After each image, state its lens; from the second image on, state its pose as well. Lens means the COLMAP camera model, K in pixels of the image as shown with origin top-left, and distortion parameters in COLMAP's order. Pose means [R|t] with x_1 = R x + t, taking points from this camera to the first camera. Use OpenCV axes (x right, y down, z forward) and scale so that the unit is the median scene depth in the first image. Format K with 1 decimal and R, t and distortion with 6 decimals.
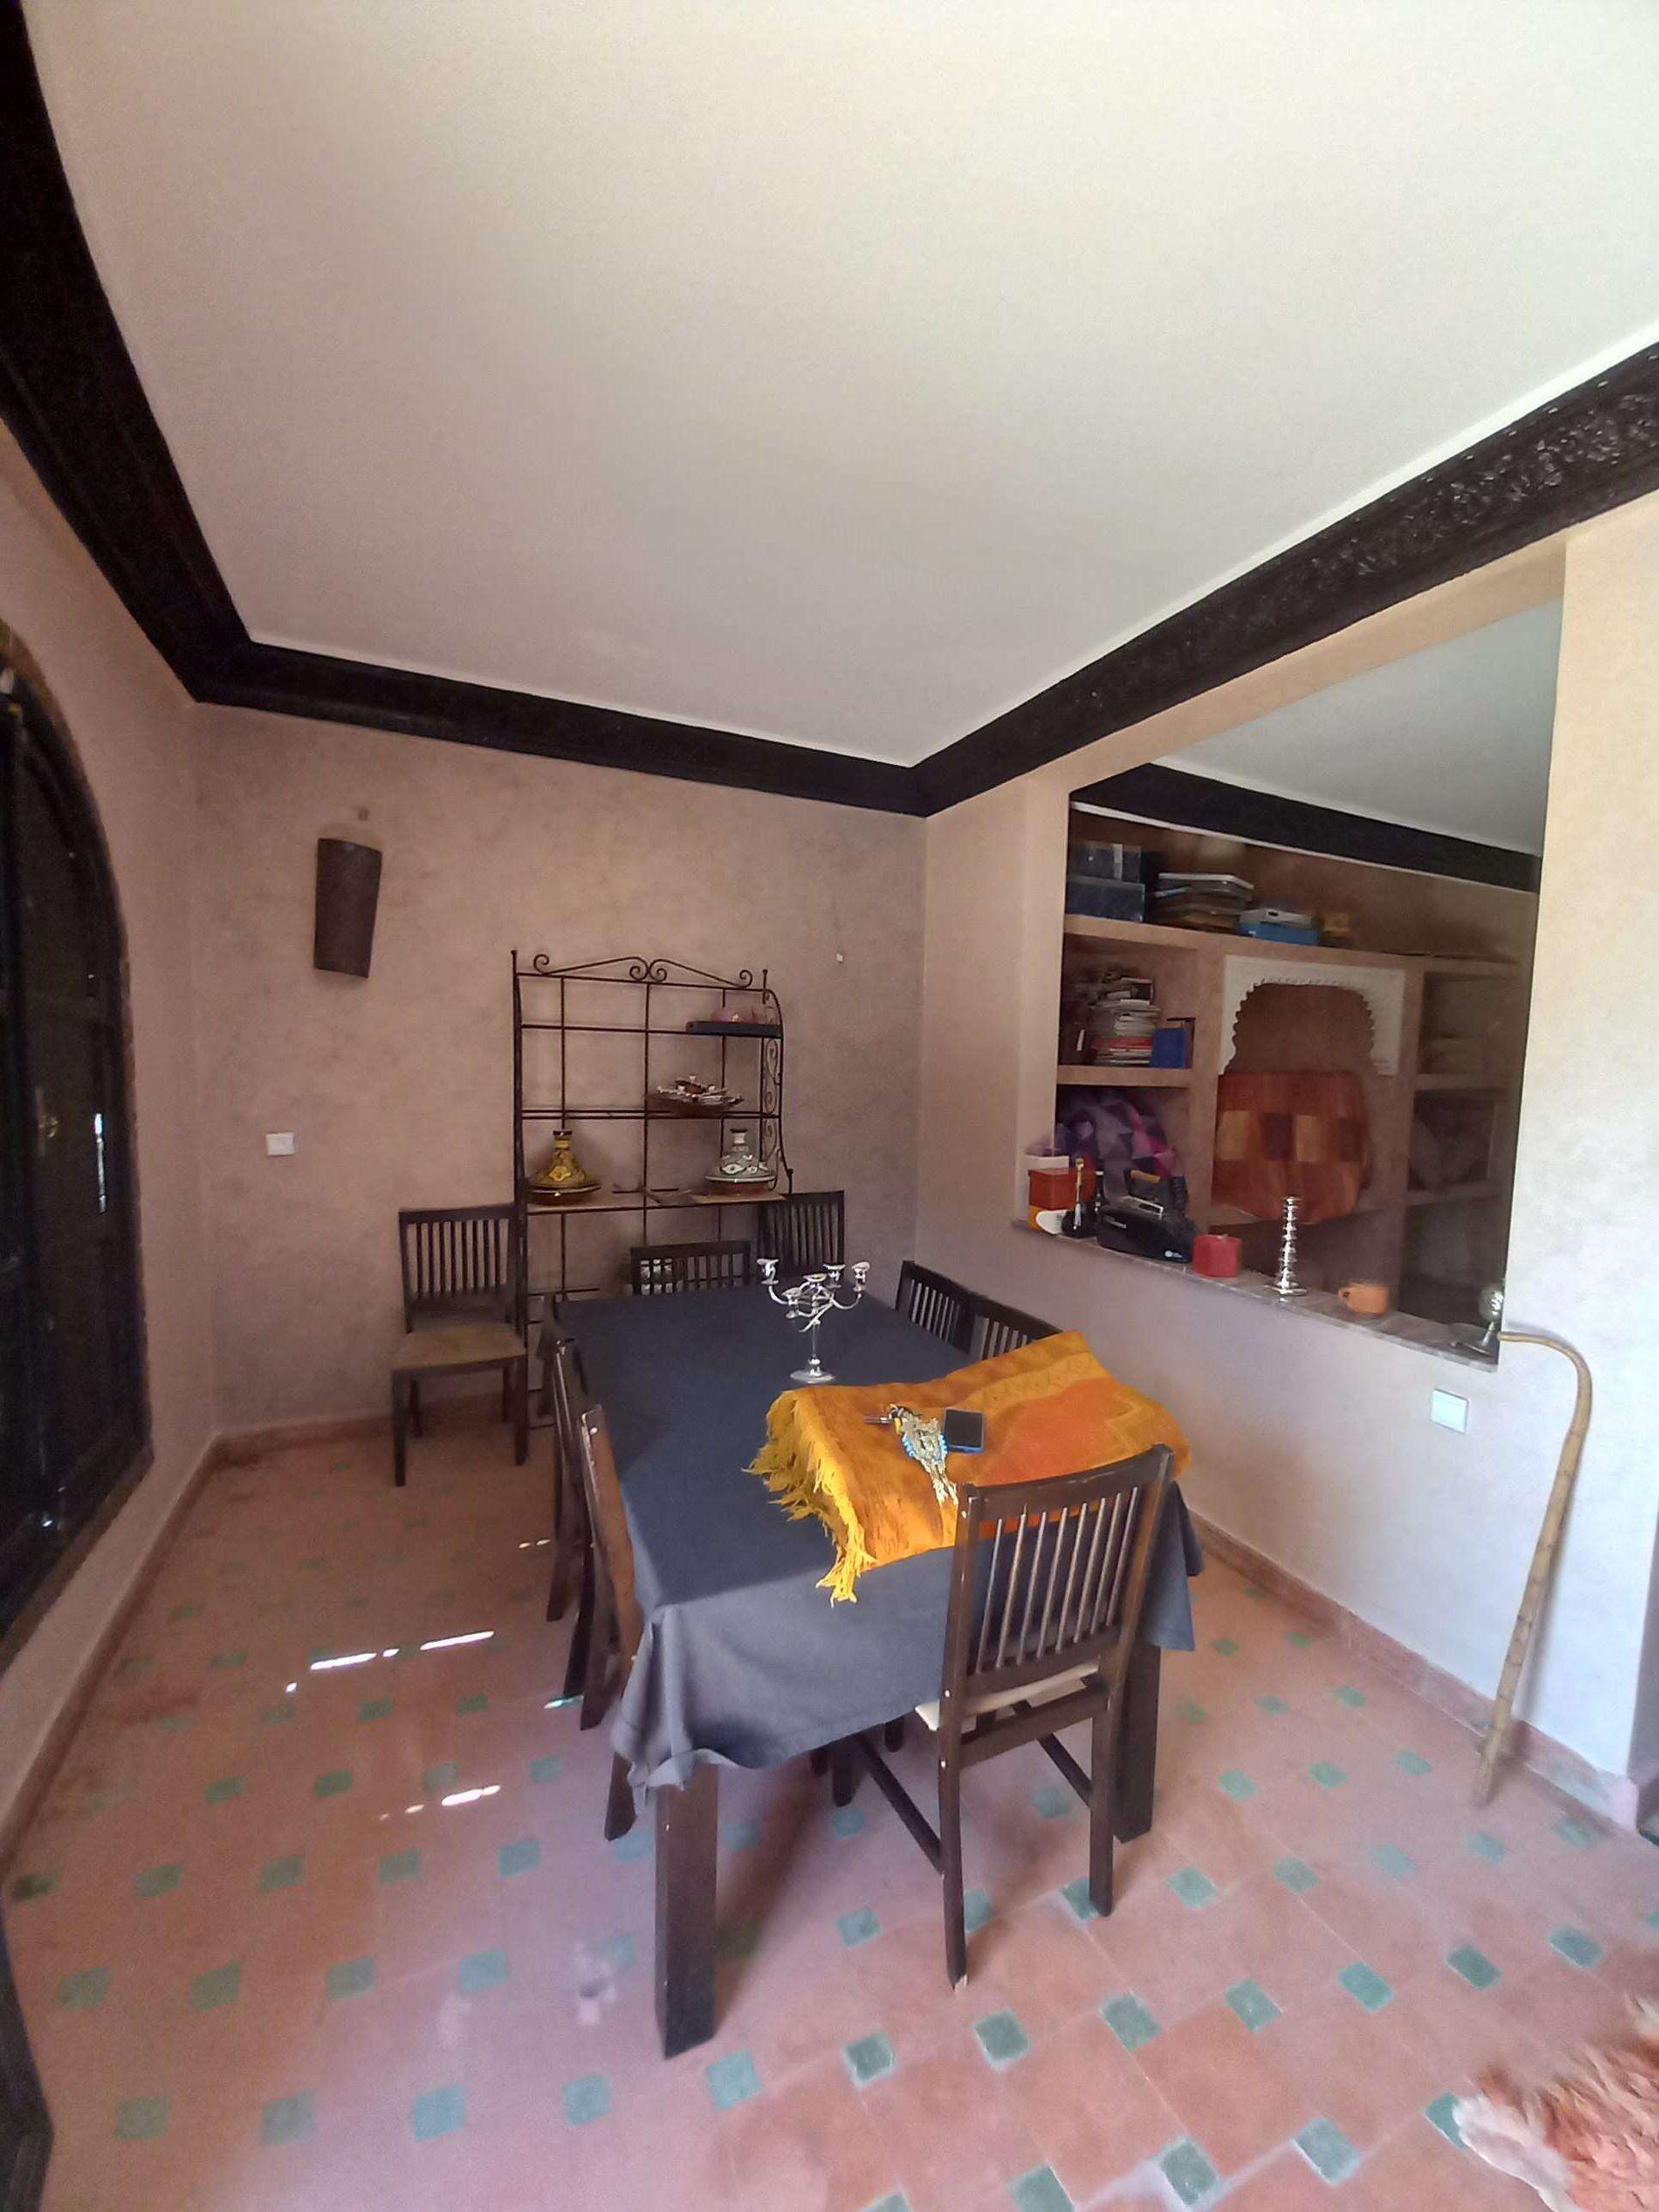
lens RADIAL K [[870.3, 0, 815.5], [0, 870.3, 1106.0], [0, 0, 1]] dist [-0.005324, -0.001838]
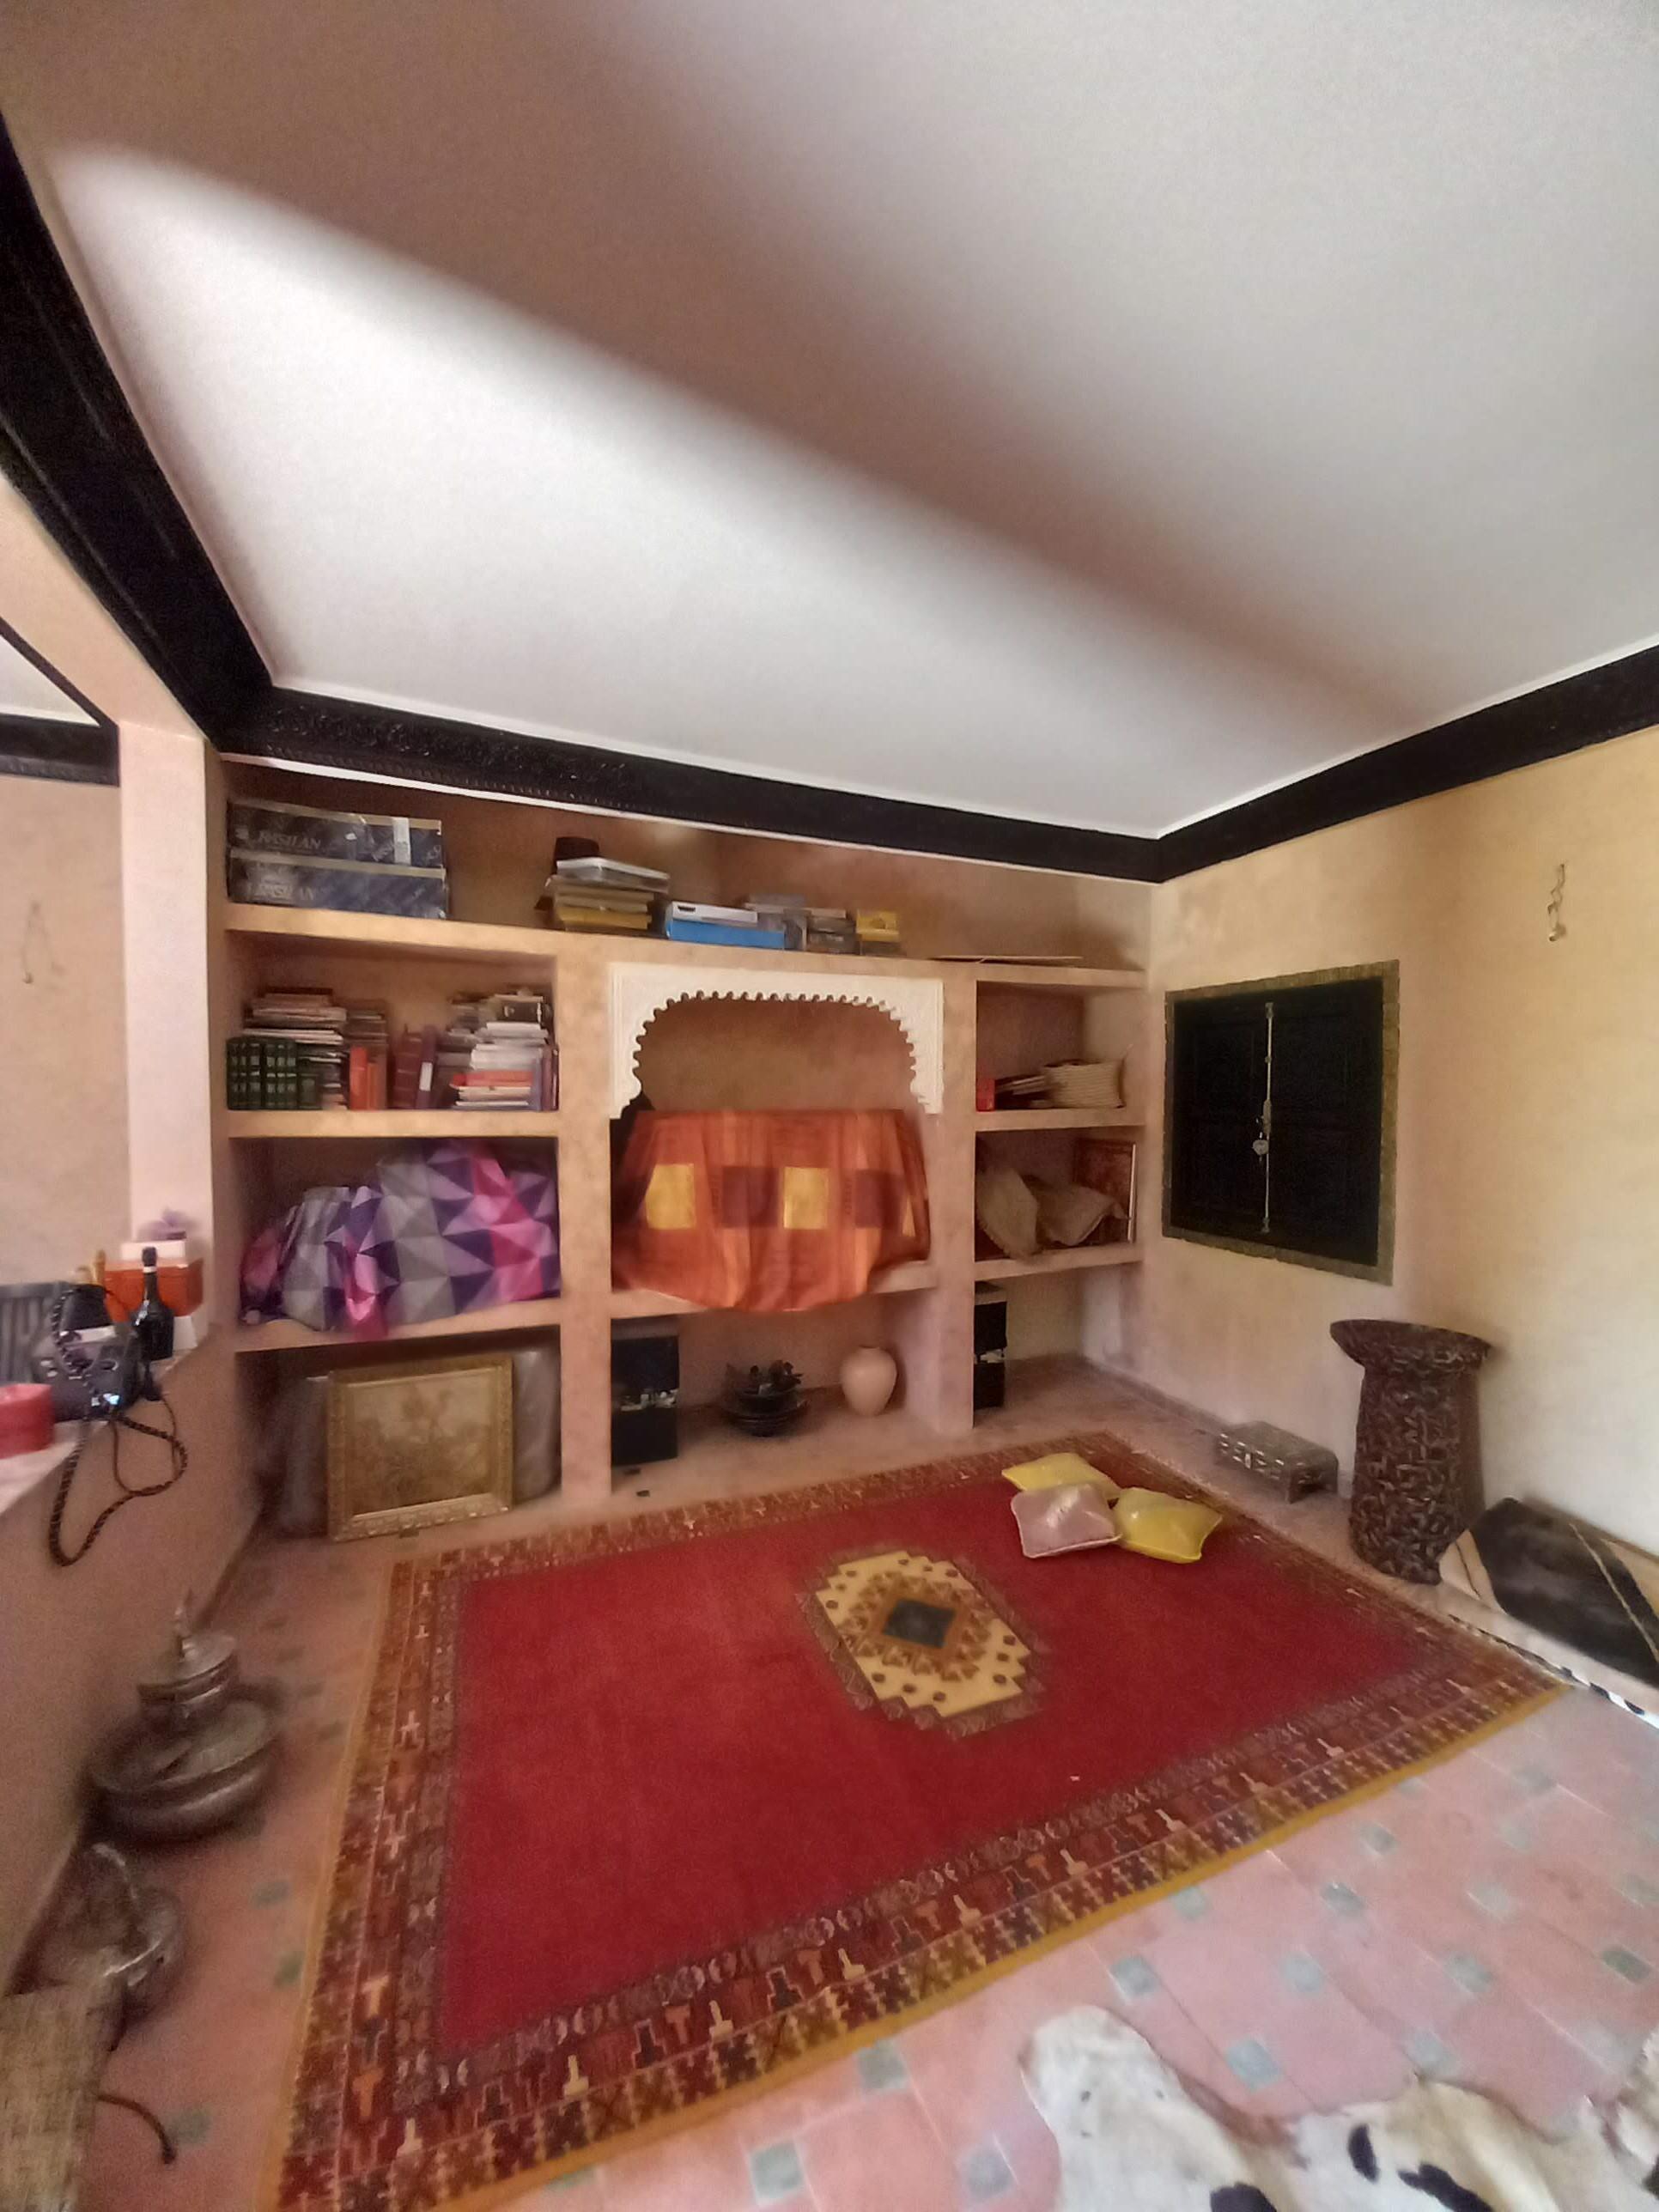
lens RADIAL K [[870.3, 0, 846.8], [0, 870.3, 1101.9], [0, 0, 1]] dist [-0.005324, -0.001838]
pose [[0.999695, -0.012086, -0.021548, 0.640337], [0.011212, 0.999127, -0.040251, -0.016469], [0.022016, 0.039997, 0.998957, 0.224858]]
